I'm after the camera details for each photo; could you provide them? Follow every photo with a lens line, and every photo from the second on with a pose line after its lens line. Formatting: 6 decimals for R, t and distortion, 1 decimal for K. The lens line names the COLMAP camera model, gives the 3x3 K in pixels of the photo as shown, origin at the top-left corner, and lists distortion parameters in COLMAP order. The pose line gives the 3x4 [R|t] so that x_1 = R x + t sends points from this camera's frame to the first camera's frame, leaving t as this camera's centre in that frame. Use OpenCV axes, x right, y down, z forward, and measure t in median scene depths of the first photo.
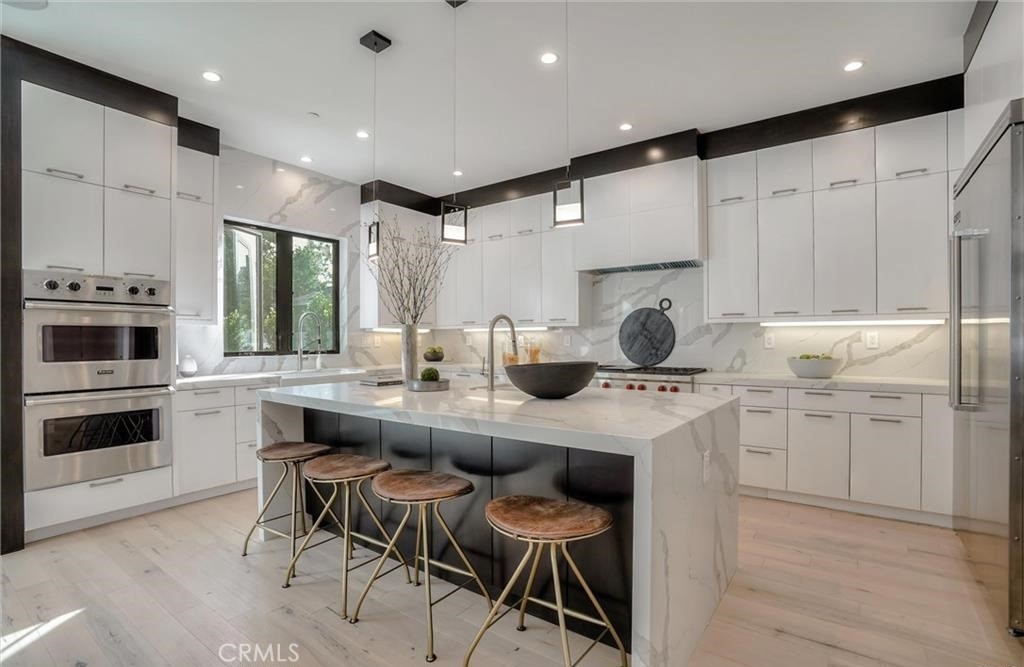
lens RADIAL K [[488.2, 0, 516.2], [0, 488.2, 341.5], [0, 0, 1]] dist [-0.063055, 0.025887]
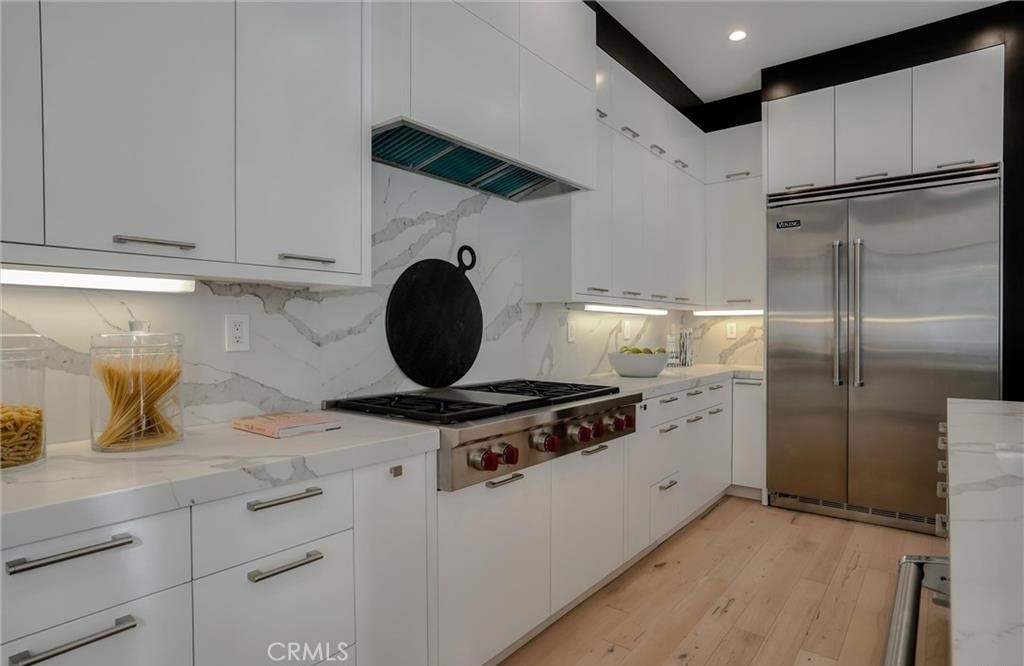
lens RADIAL K [[542.4, 0, 512.0], [0, 542.4, 333.0], [0, 0, 1]] dist [-0.050915, 0.000697]
pose [[0.045443, -0.003705, 0.998960, -0.257712], [0.006349, 0.999974, 0.003420, -0.001956], [-0.998947, 0.006187, 0.045465, 1.004226]]
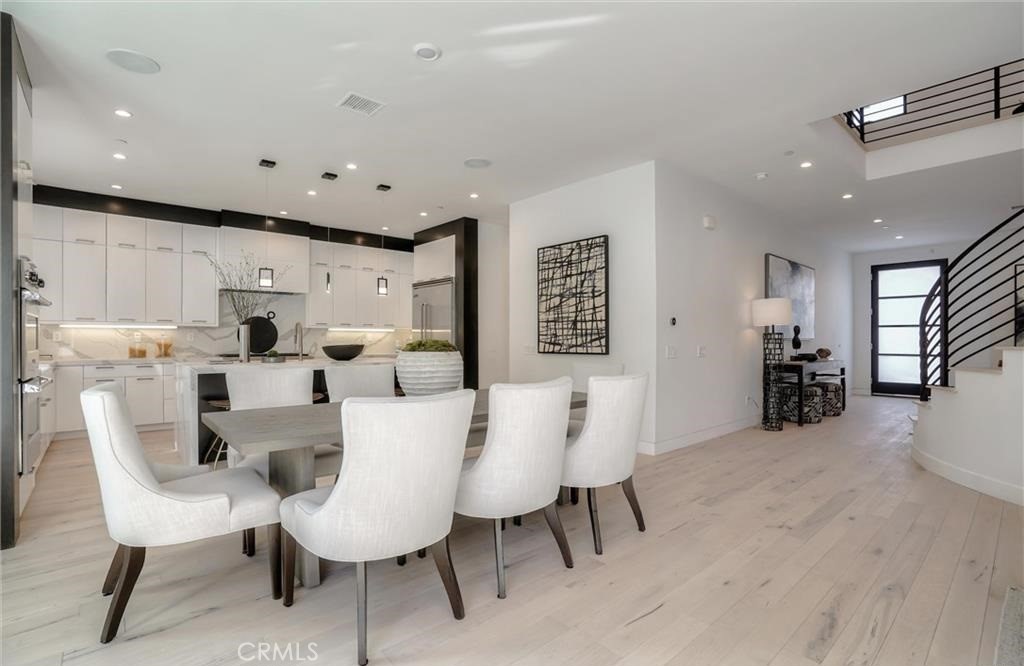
lens RADIAL K [[488.2, 0, 516.2], [0, 488.2, 341.0], [0, 0, 1]] dist [-0.063055, 0.025887]
pose [[0.209307, 0.001492, 0.977849, -1.183907], [0.002019, 0.999996, -0.001959, 0.016243], [-0.977848, 0.002385, 0.209303, -0.151025]]
